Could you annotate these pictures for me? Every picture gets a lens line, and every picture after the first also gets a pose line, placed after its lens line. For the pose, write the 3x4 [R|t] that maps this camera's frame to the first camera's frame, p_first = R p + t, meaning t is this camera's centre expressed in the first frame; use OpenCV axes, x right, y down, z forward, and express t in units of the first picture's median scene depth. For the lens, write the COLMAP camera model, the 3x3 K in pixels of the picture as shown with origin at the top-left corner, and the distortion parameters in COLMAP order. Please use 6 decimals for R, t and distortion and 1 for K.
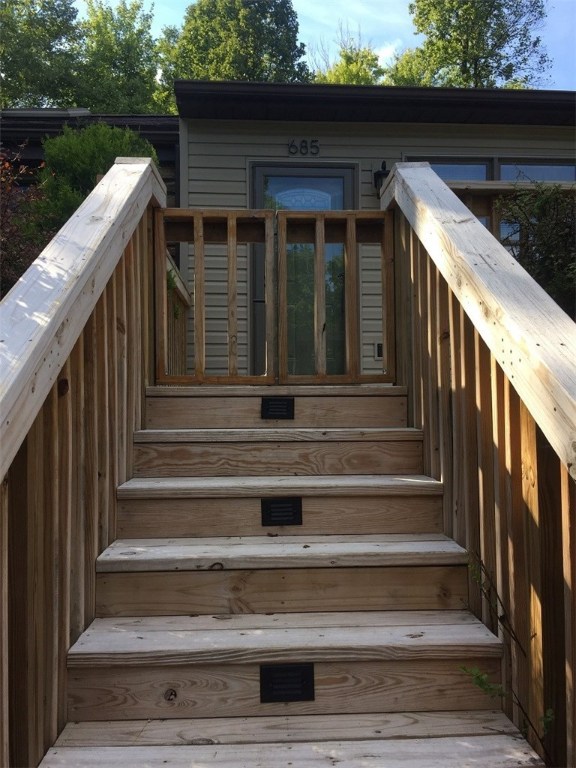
lens RADIAL K [[656.9, 0, 288.0], [0, 656.9, 384.0], [0, 0, 1]] dist [0.091608, -0.134794]
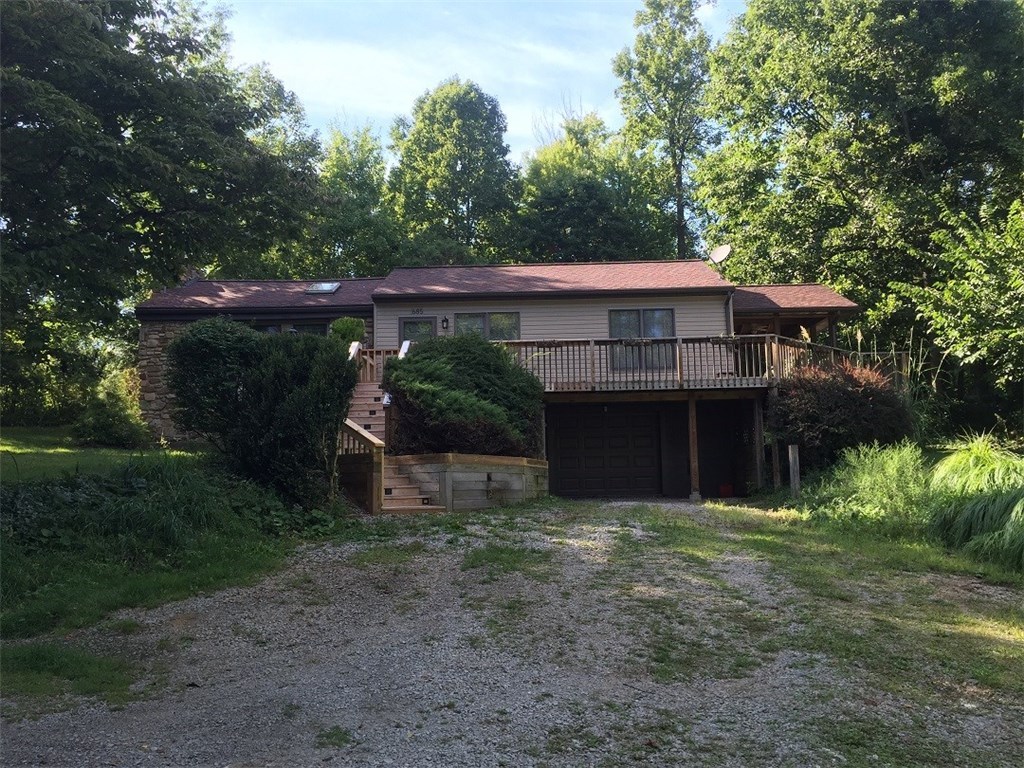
lens RADIAL K [[875.9, 0, 510.5], [0, 875.9, 380.2], [0, 0, 1]] dist [0.091608, -0.134794]
pose [[0.997395, -0.018946, -0.069604, 0.127566], [0.011888, 0.994871, -0.100451, 0.060074], [0.071151, 0.099362, 0.992504, -0.503332]]
